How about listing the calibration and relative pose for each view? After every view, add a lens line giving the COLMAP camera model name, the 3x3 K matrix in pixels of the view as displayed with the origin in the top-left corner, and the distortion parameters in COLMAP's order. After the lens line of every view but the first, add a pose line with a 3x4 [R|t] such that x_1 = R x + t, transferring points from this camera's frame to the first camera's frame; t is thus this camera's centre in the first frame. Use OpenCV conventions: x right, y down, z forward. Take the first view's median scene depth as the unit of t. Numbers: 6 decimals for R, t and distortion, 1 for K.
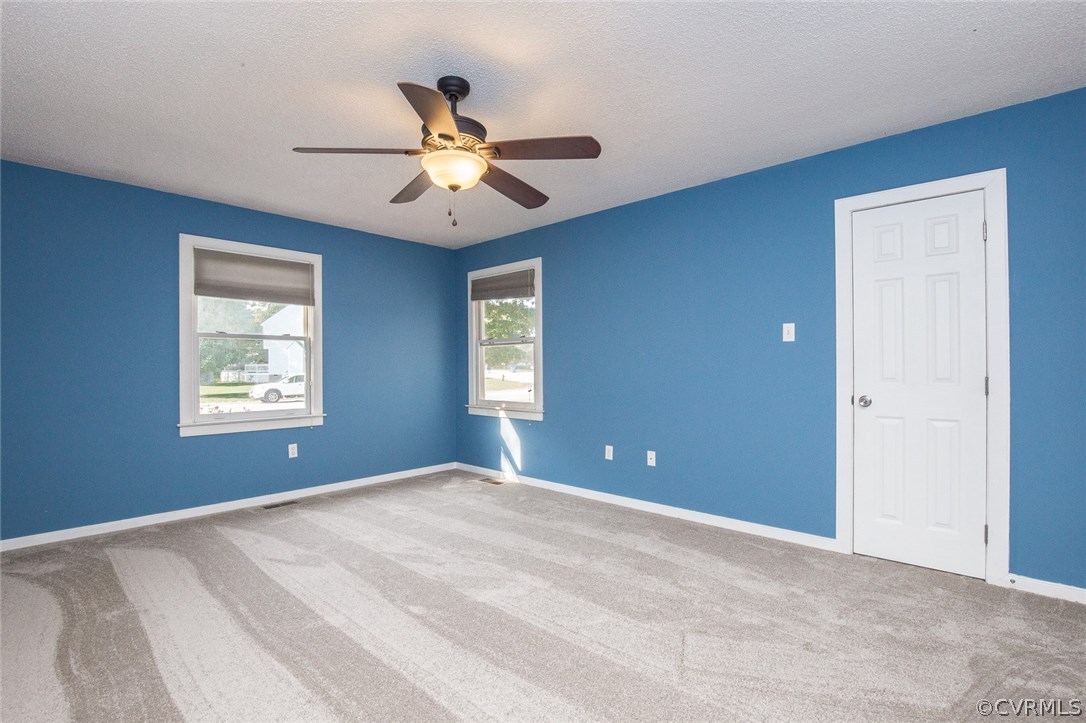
lens RADIAL K [[500.7, 0, 549.6], [0, 500.7, 362.0], [0, 0, 1]] dist [-0.036994, 0.006669]
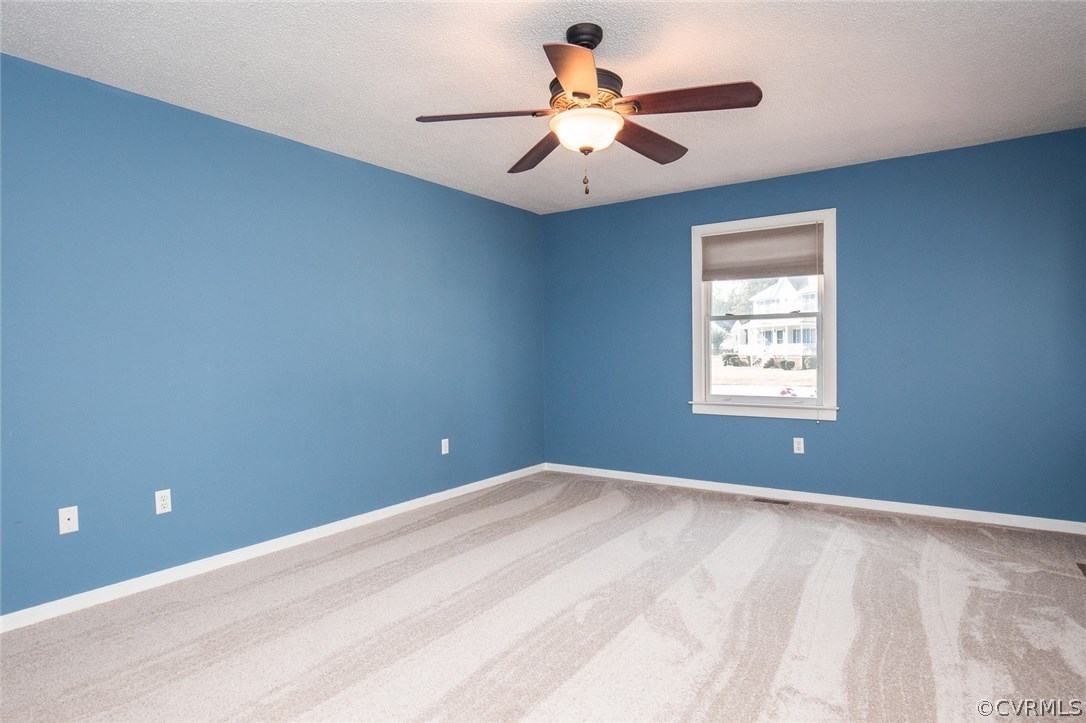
lens RADIAL K [[614.0, 0, 543.4], [0, 614.0, 362.9], [0, 0, 1]] dist [0.000401, 0.000530]
pose [[0.140434, 0.024080, -0.989797, 0.522654], [0.017500, 0.999488, 0.026799, -0.001810], [0.989935, -0.021085, 0.139941, 0.450829]]
